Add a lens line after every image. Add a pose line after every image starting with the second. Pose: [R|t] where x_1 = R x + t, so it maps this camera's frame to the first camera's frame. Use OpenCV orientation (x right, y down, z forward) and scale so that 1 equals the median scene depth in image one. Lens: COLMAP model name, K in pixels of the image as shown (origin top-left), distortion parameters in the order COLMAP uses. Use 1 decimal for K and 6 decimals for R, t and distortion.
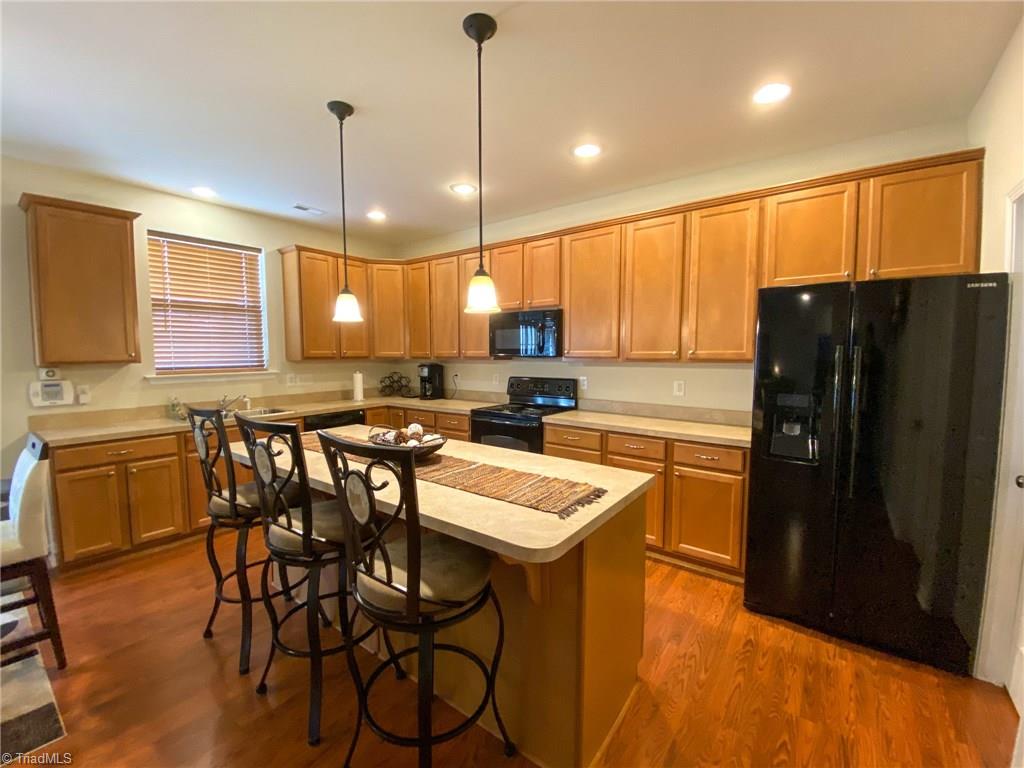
lens RADIAL K [[419.4, 0, 509.3], [0, 419.4, 383.7], [0, 0, 1]] dist [0.002652, -0.015714]
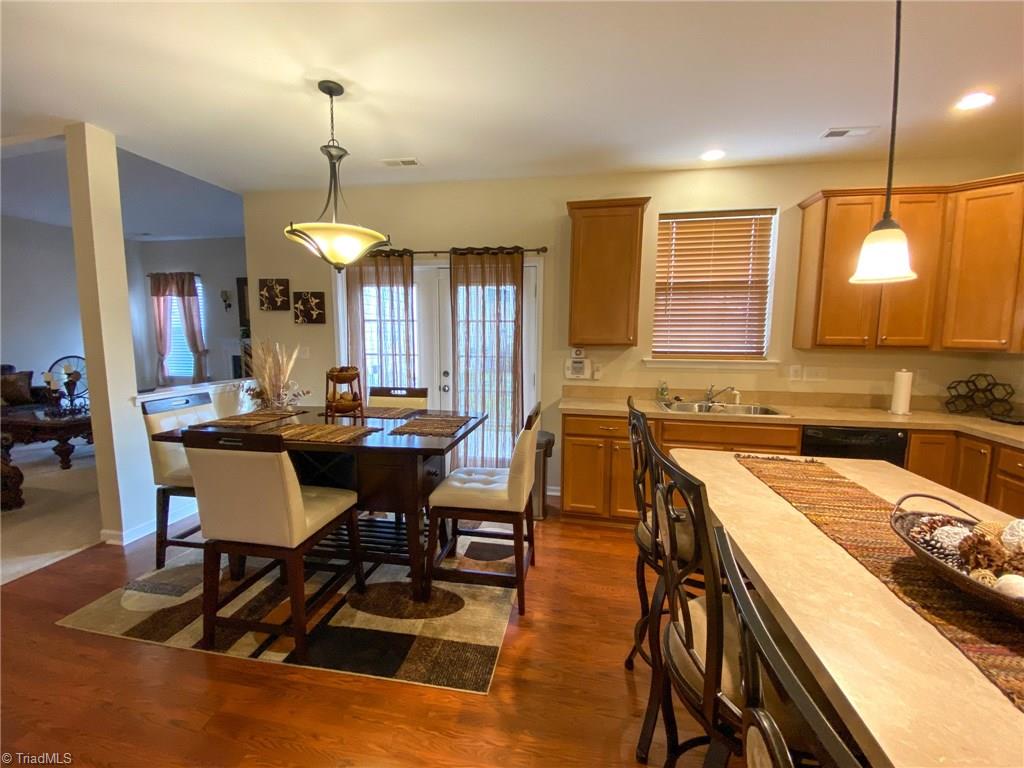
lens RADIAL K [[431.0, 0, 512.0], [0, 431.0, 384.0], [0, 0, 1]] dist [0.035640, -0.030175]
pose [[0.459381, 0.106488, -0.881833, -0.054788], [-0.077154, 0.993819, 0.079819, -0.014750], [0.884882, 0.031369, 0.464758, 0.183634]]
